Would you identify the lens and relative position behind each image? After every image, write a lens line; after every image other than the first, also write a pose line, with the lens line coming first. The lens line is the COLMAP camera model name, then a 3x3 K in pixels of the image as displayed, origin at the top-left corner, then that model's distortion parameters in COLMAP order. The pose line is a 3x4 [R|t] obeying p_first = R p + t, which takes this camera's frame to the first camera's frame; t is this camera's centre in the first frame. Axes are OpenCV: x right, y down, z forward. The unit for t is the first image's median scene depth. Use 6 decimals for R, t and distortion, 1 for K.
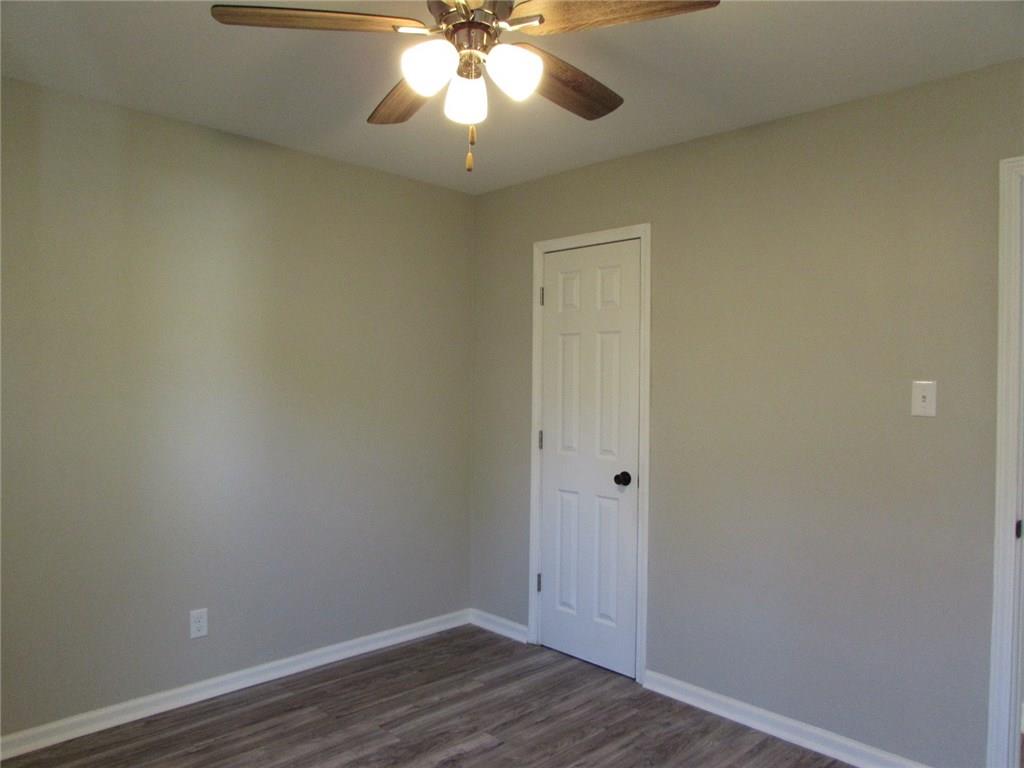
lens RADIAL K [[728.3, 0, 511.5], [0, 728.3, 383.0], [0, 0, 1]] dist [-0.027571, 0.015052]
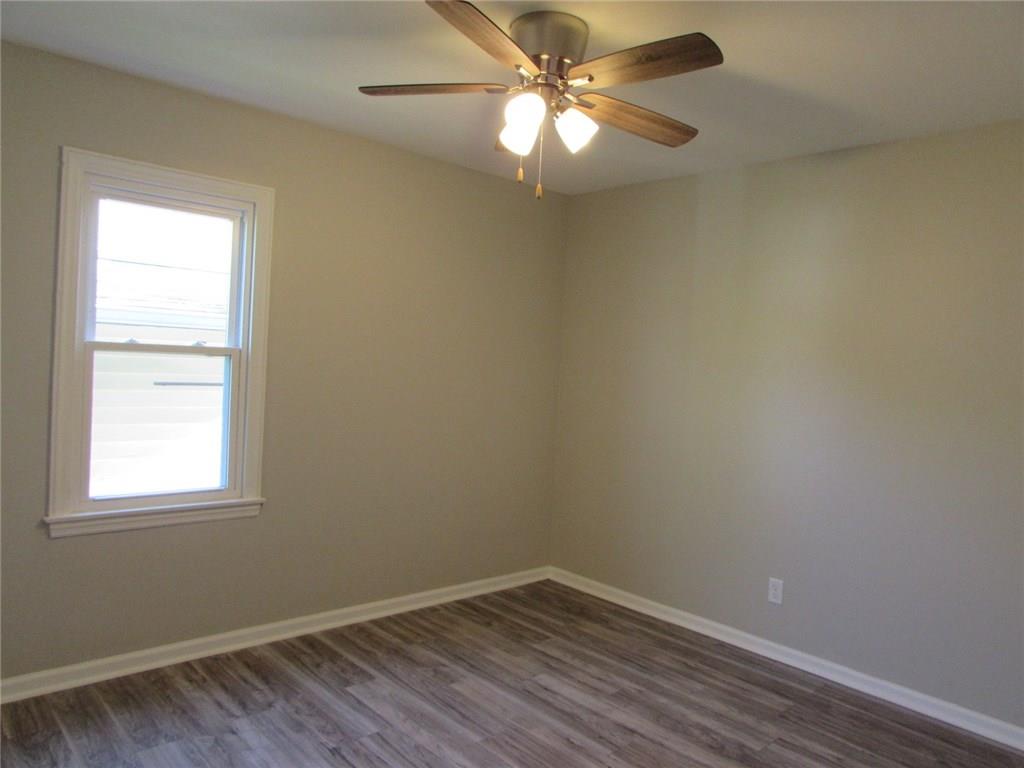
lens RADIAL K [[728.3, 0, 511.5], [0, 728.3, 384.4], [0, 0, 1]] dist [-0.027571, 0.015052]
pose [[-0.024803, 0.026559, -0.999339, 0.763961], [-0.067705, 0.997307, 0.028186, 0.003656], [0.997397, 0.068360, -0.022938, 0.631382]]
